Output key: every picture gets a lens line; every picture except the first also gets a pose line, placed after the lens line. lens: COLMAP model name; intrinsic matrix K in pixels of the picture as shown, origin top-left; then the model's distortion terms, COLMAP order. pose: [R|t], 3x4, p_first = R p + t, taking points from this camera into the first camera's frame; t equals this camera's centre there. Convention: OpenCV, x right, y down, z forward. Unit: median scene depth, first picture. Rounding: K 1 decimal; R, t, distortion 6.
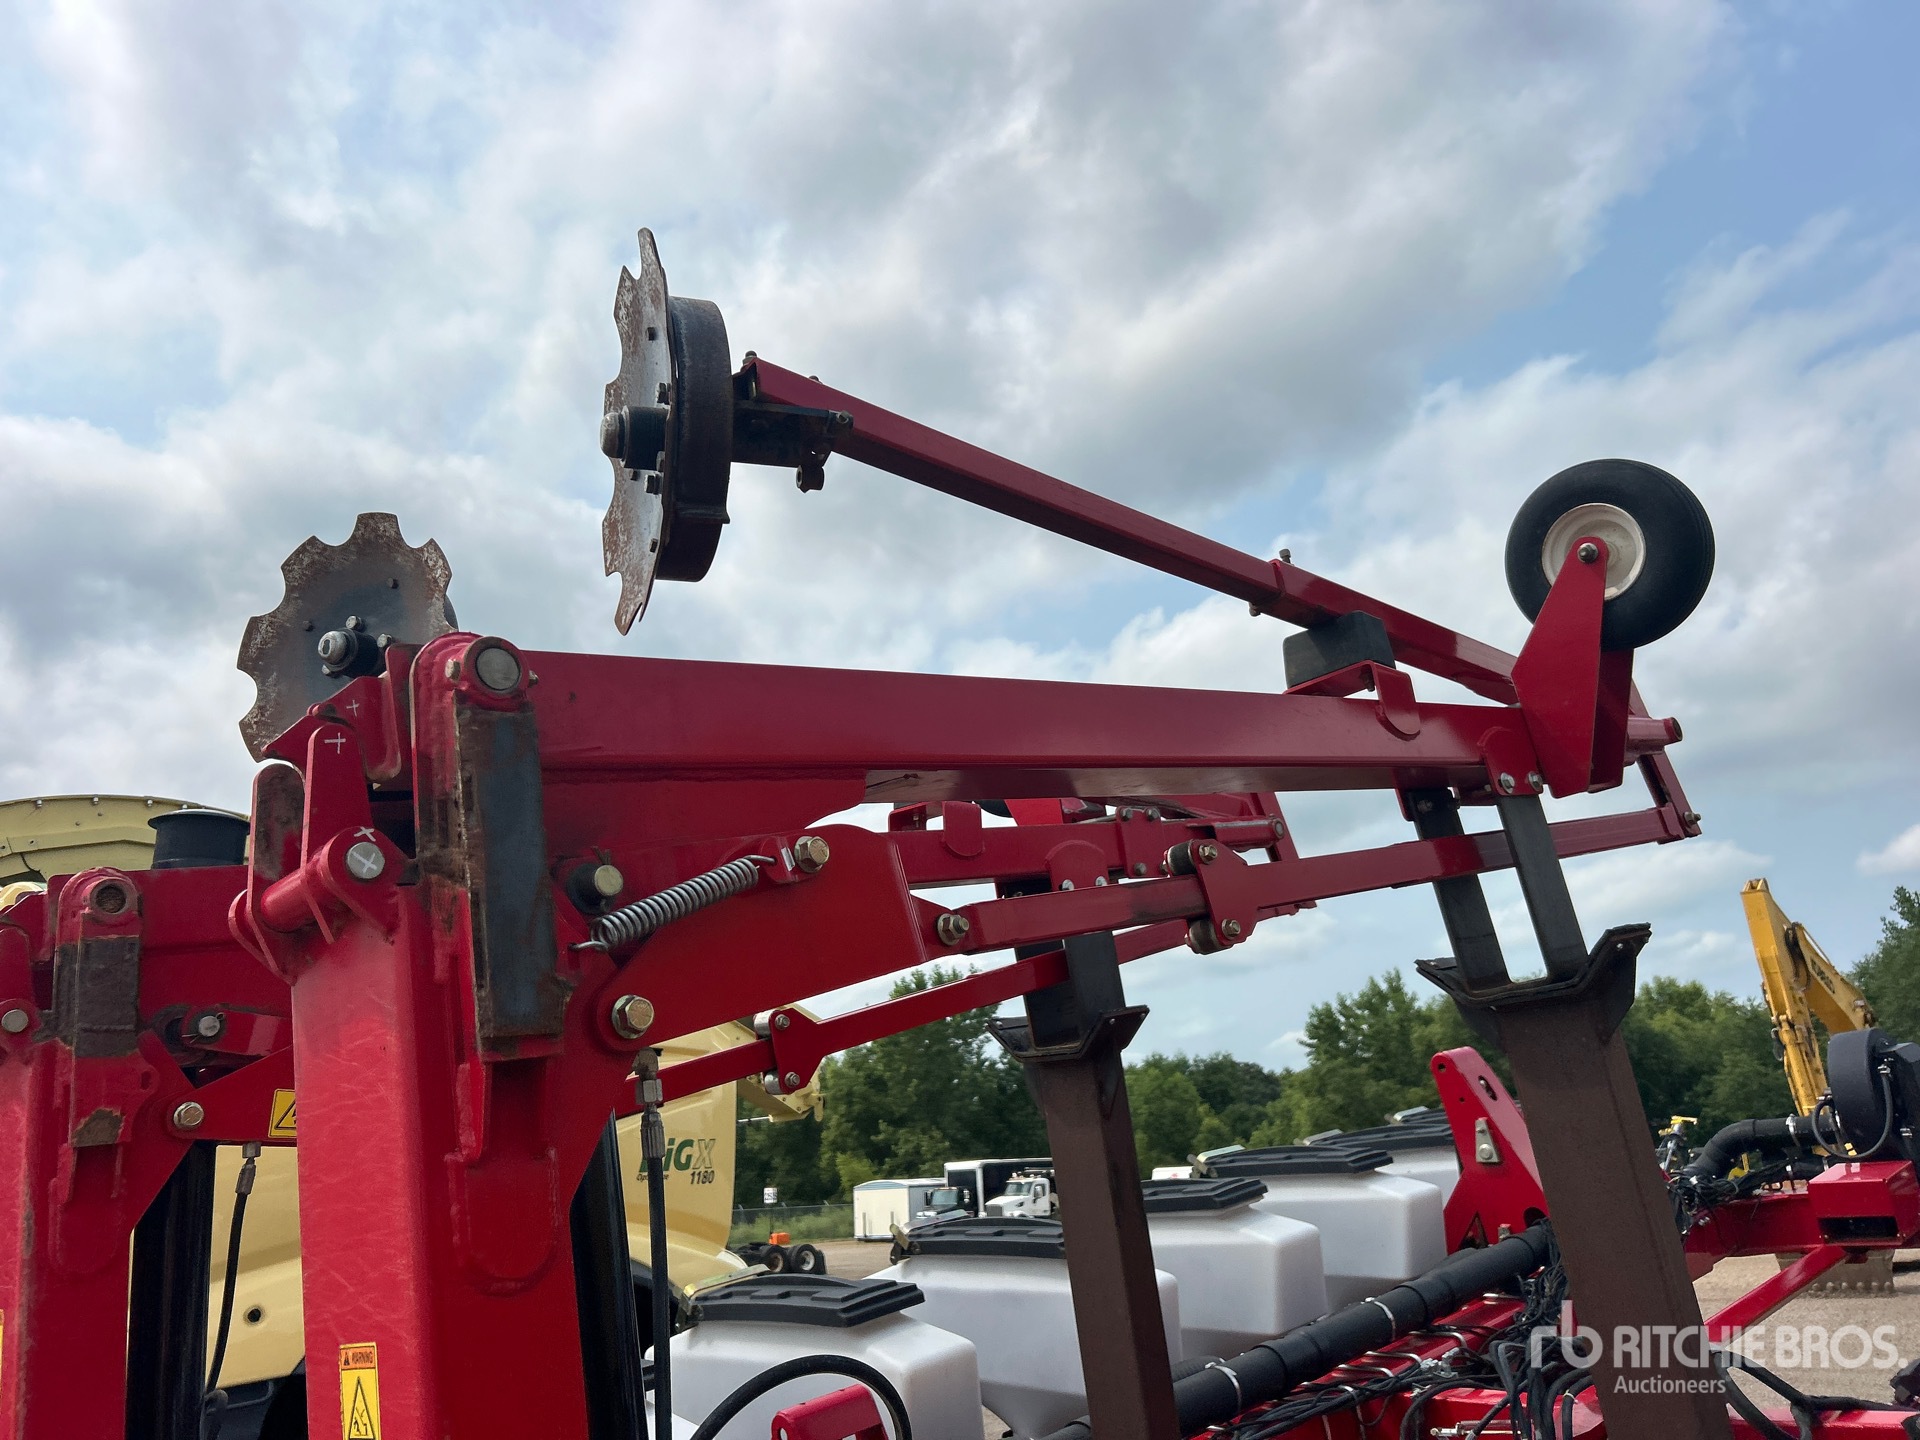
lens RADIAL K [[1489.4, 0, 958.4], [0, 1489.4, 708.9], [0, 0, 1]] dist [0.027996, -0.018428]
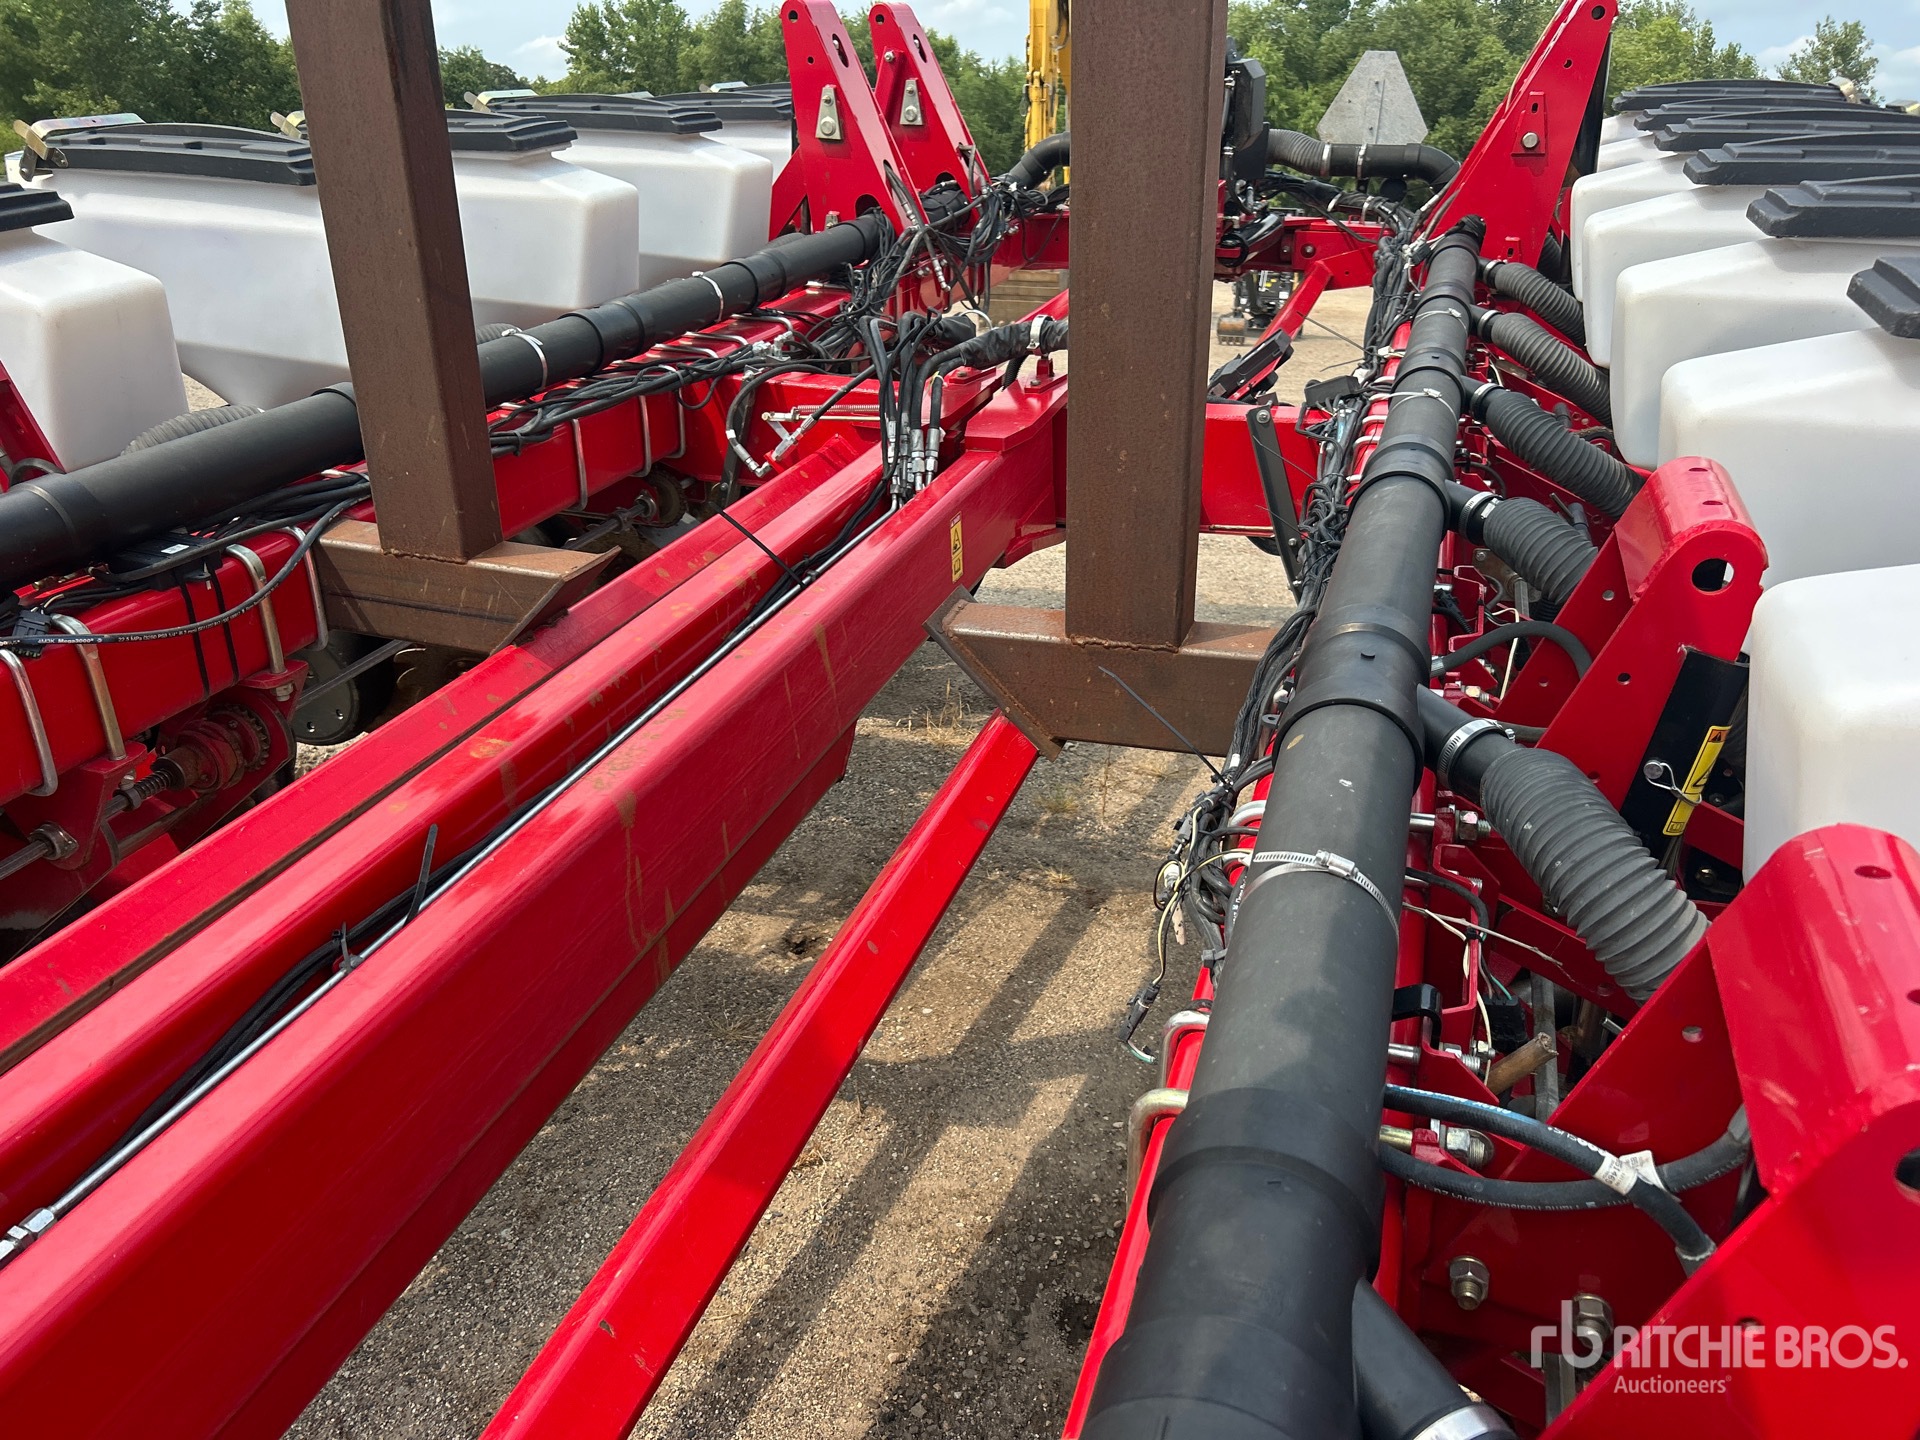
lens RADIAL K [[1489.4, 0, 958.4], [0, 1489.4, 708.9], [0, 0, 1]] dist [0.027996, -0.018428]
pose [[0.888233, -0.066002, 0.454627, 0.006952], [-0.215143, 0.814627, 0.538606, 0.101358], [-0.405901, -0.576217, 0.709379, 0.188639]]
